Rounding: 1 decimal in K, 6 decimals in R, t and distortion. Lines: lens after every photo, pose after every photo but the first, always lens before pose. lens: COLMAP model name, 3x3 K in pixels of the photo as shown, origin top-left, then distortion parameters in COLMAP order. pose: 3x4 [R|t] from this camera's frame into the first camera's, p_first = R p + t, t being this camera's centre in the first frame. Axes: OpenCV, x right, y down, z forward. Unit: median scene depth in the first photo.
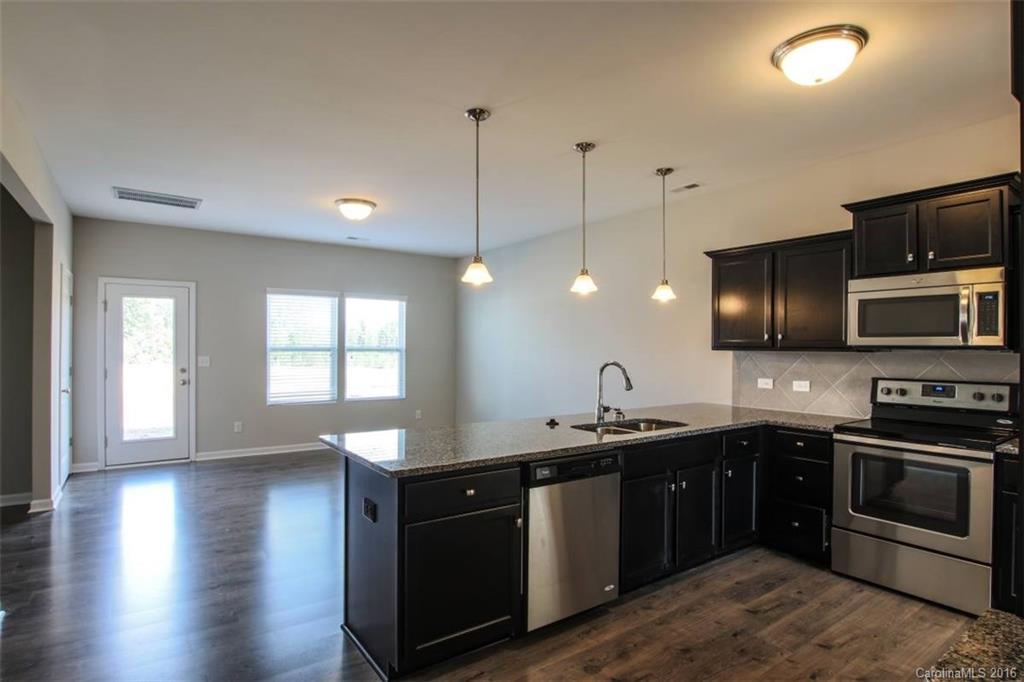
lens RADIAL K [[556.3, 0, 513.8], [0, 556.3, 341.7], [0, 0, 1]] dist [-0.042929, 0.000504]
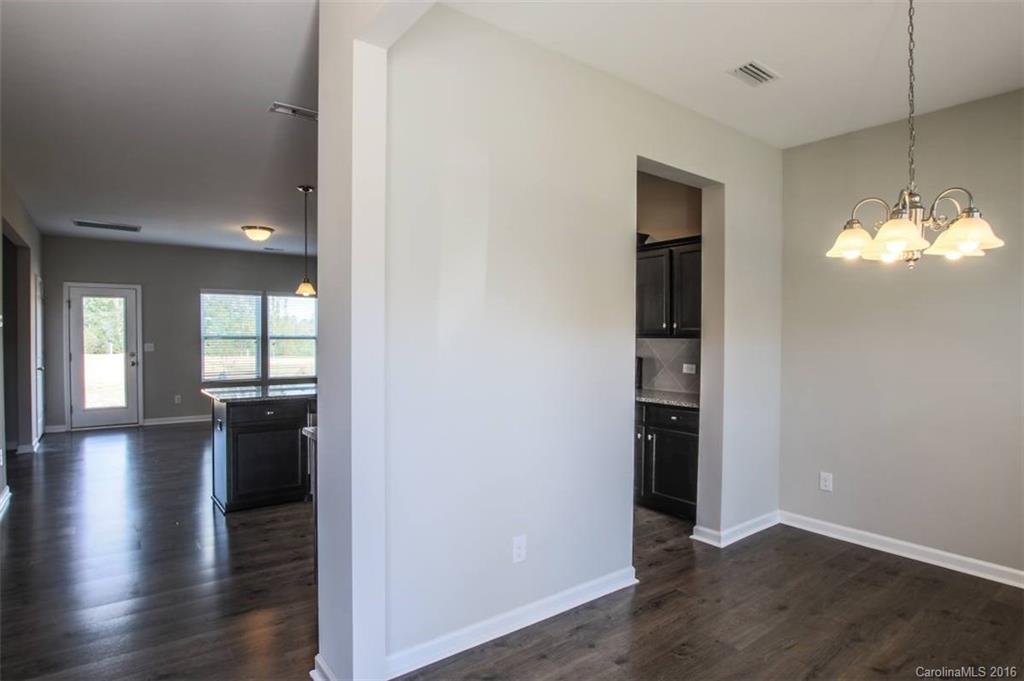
lens RADIAL K [[556.3, 0, 511.8], [0, 556.3, 343.3], [0, 0, 1]] dist [-0.042929, 0.000504]
pose [[0.999117, -0.002901, 0.041913, 0.232560], [0.001895, 0.999709, 0.024031, -0.002712], [-0.041971, -0.023931, 0.998832, -0.312774]]
